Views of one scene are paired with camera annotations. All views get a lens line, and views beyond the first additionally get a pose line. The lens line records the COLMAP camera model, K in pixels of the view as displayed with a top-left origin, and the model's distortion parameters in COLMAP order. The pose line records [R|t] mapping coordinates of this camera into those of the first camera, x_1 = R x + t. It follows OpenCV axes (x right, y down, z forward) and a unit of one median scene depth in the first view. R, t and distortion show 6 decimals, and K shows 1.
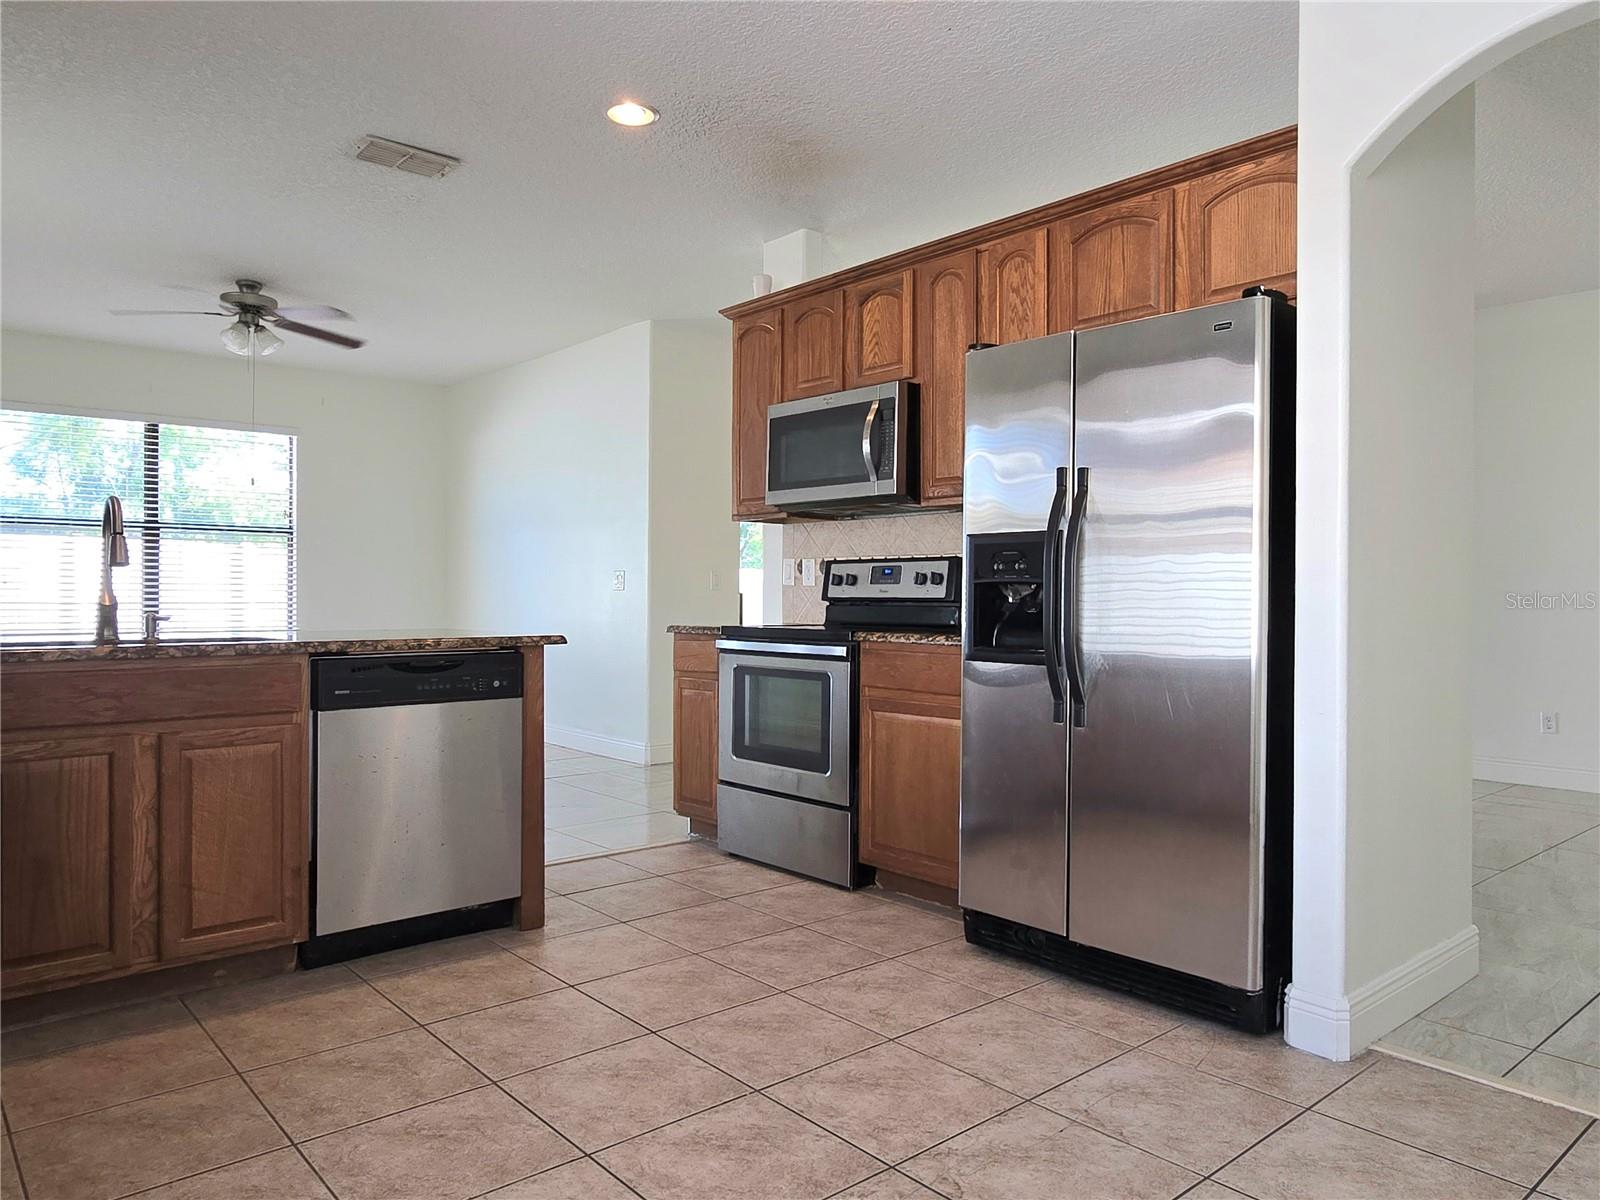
lens RADIAL K [[1091.7, 0, 806.9], [0, 1091.7, 609.5], [0, 0, 1]] dist [-0.005061, 0.003199]
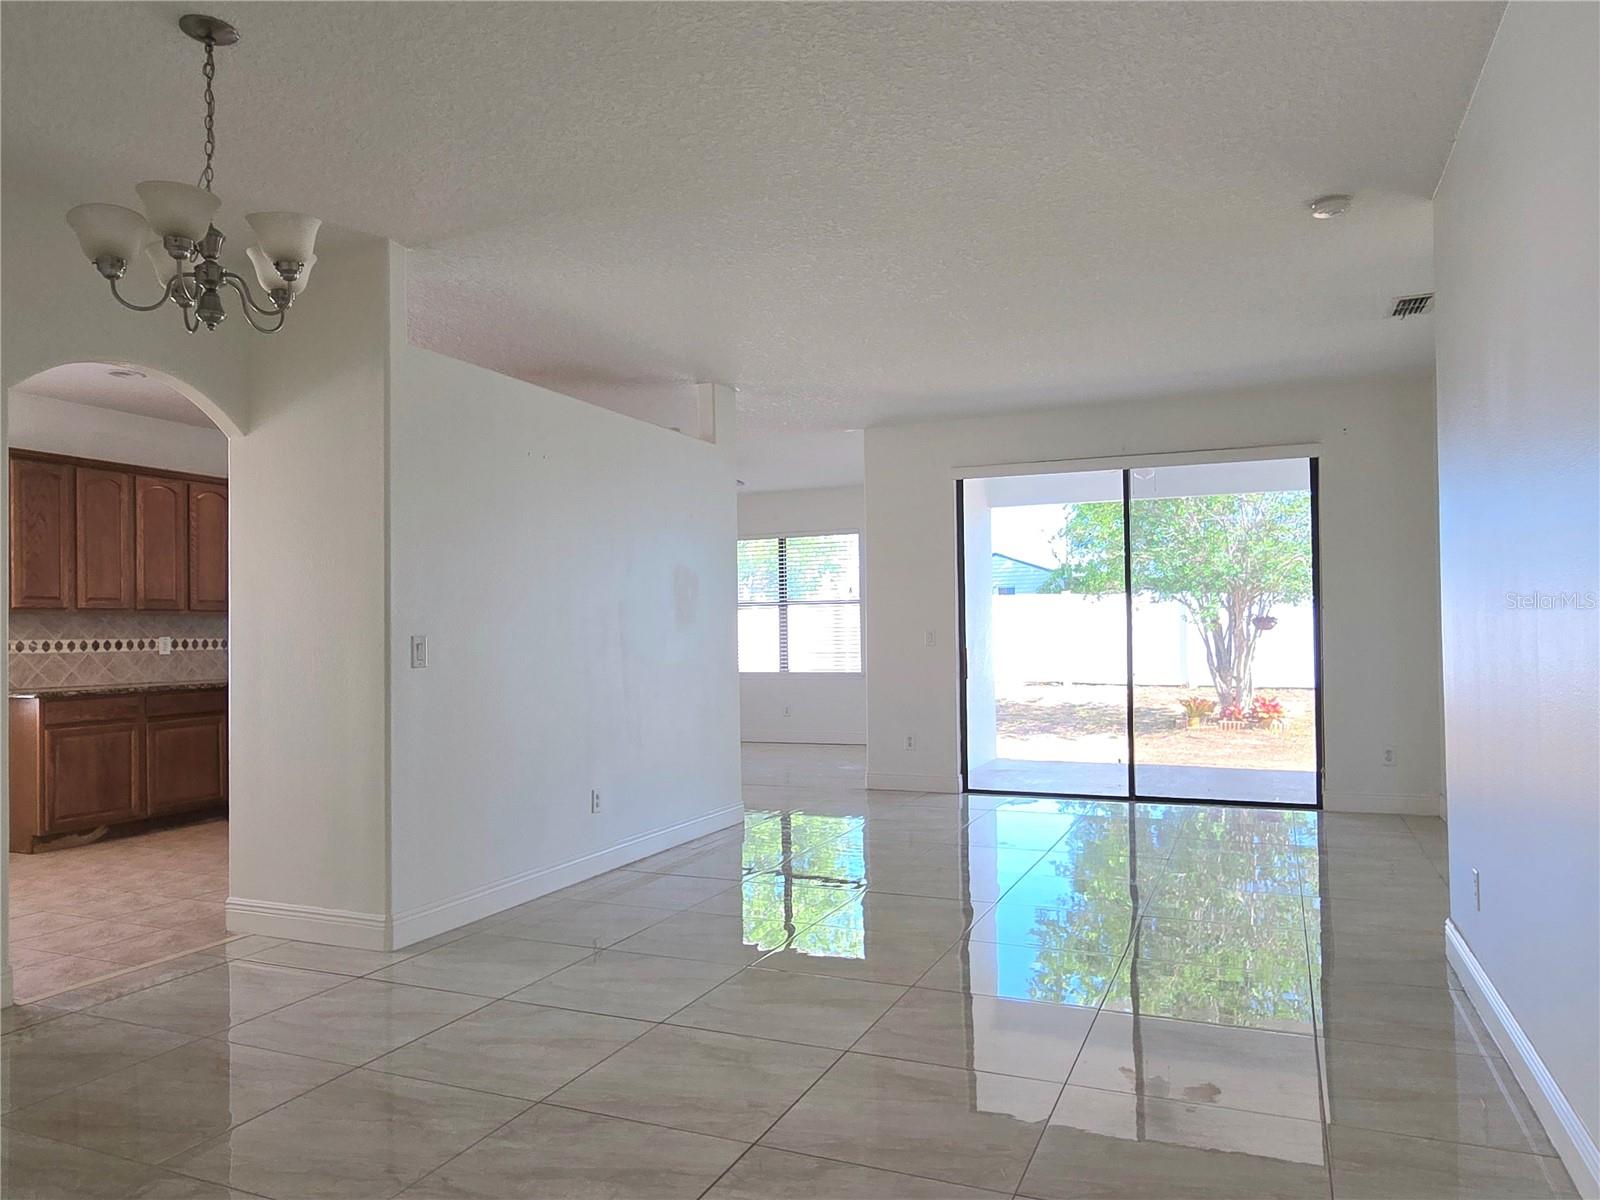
lens RADIAL K [[1091.7, 0, 806.9], [0, 1091.7, 609.5], [0, 0, 1]] dist [-0.005061, 0.003199]
pose [[0.434214, -0.032550, -0.900222, 1.984571], [0.006927, 0.999438, -0.032796, -0.040144], [0.900783, 0.008005, 0.434195, 0.838365]]
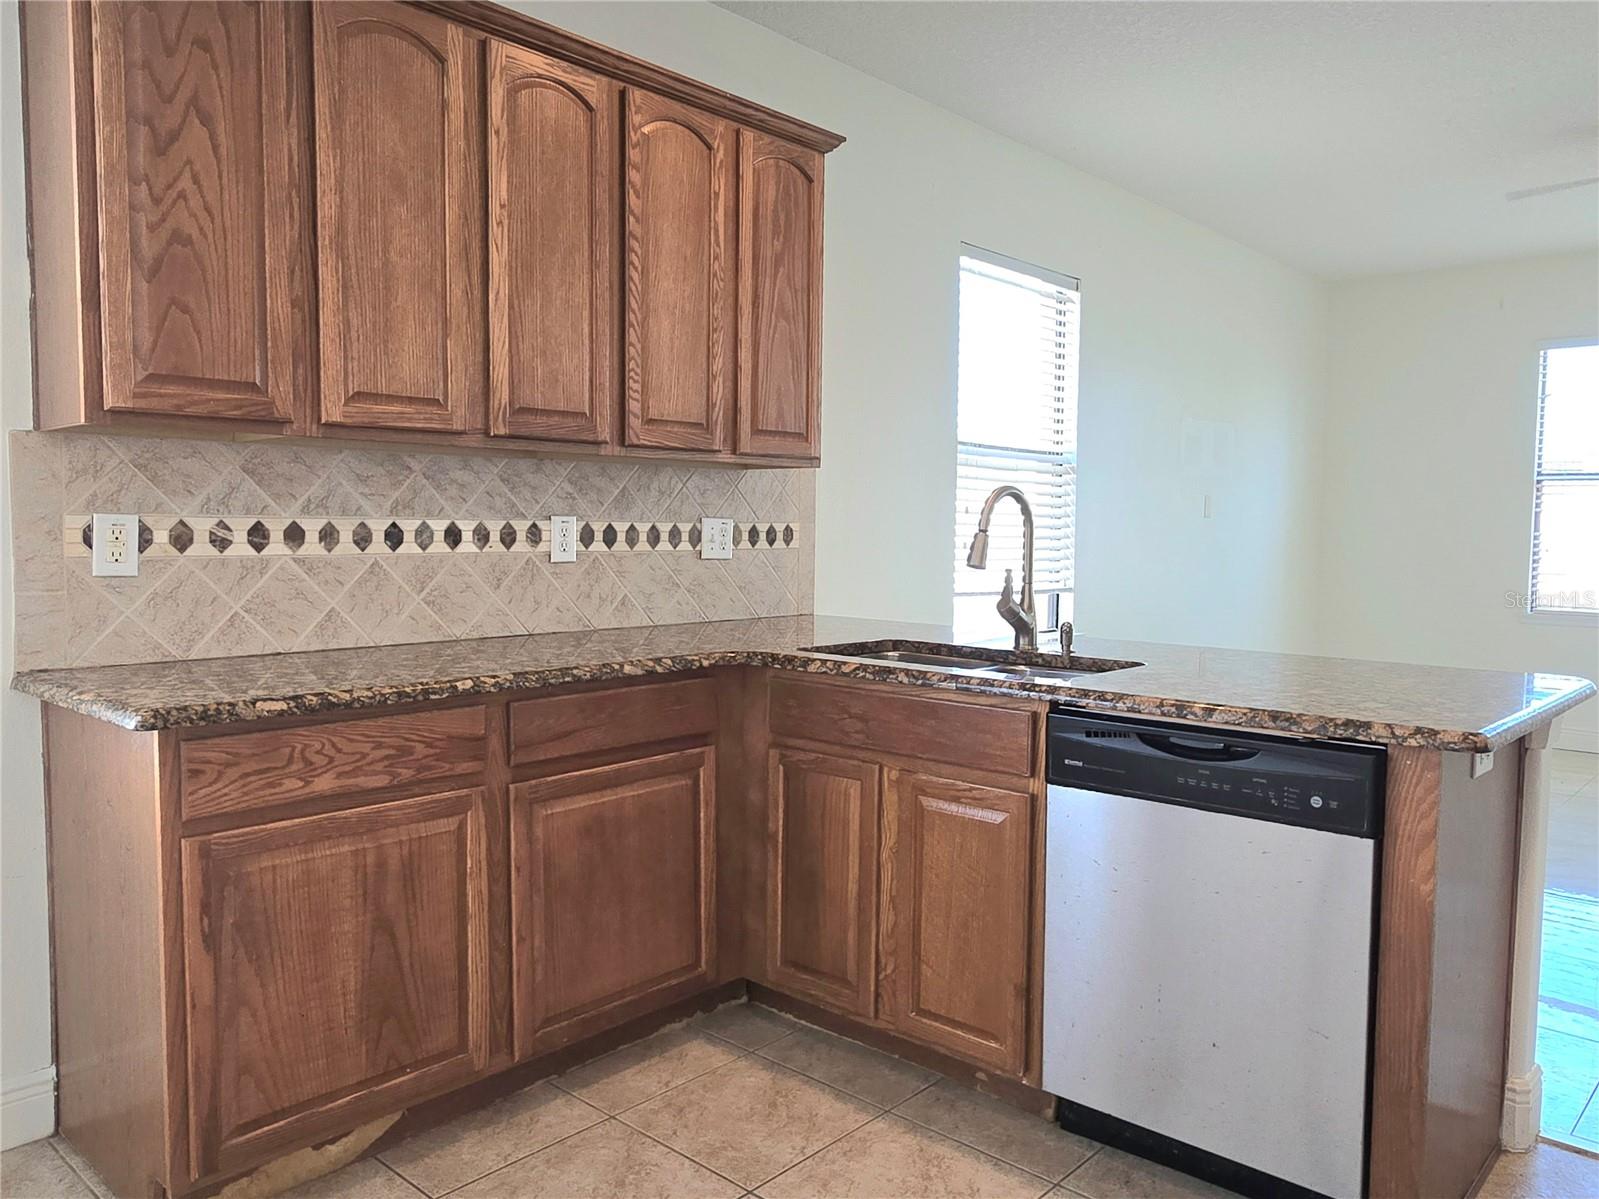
lens RADIAL K [[1191.1, 0, 839.9], [0, 1191.1, 594.6], [0, 0, 1]] dist [-0.000498, 0.003058]
pose [[0.132597, 0.060632, -0.989314, 0.276602], [-0.026735, 0.997983, 0.057580, -0.065827], [0.990809, 0.018815, 0.133951, 0.707898]]
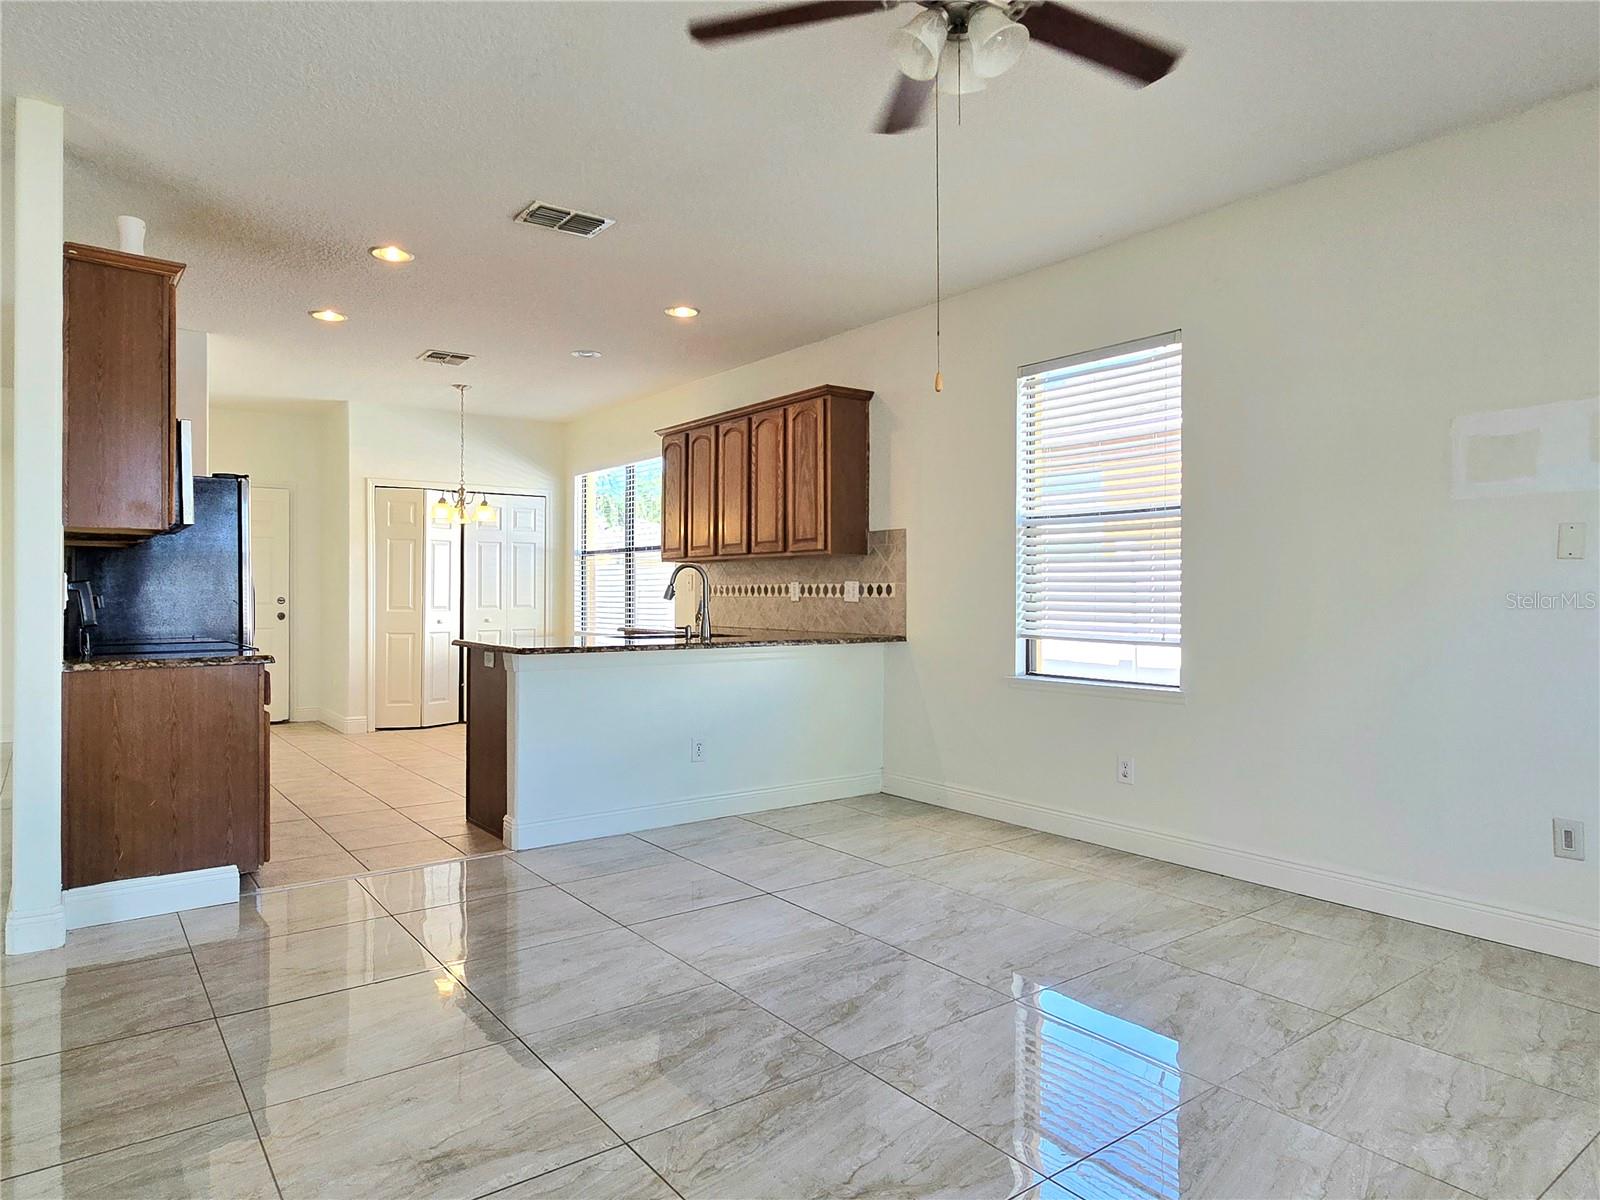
lens RADIAL K [[982.9, 0, 800.0], [0, 982.9, 600.0], [0, 0, 1]] dist [-0.009402, 0.001044]
pose [[-0.997397, -0.004945, 0.071939, -0.892264], [-0.003532, 0.999799, 0.019758, -0.070676], [-0.072022, 0.019452, -0.997213, 2.581679]]
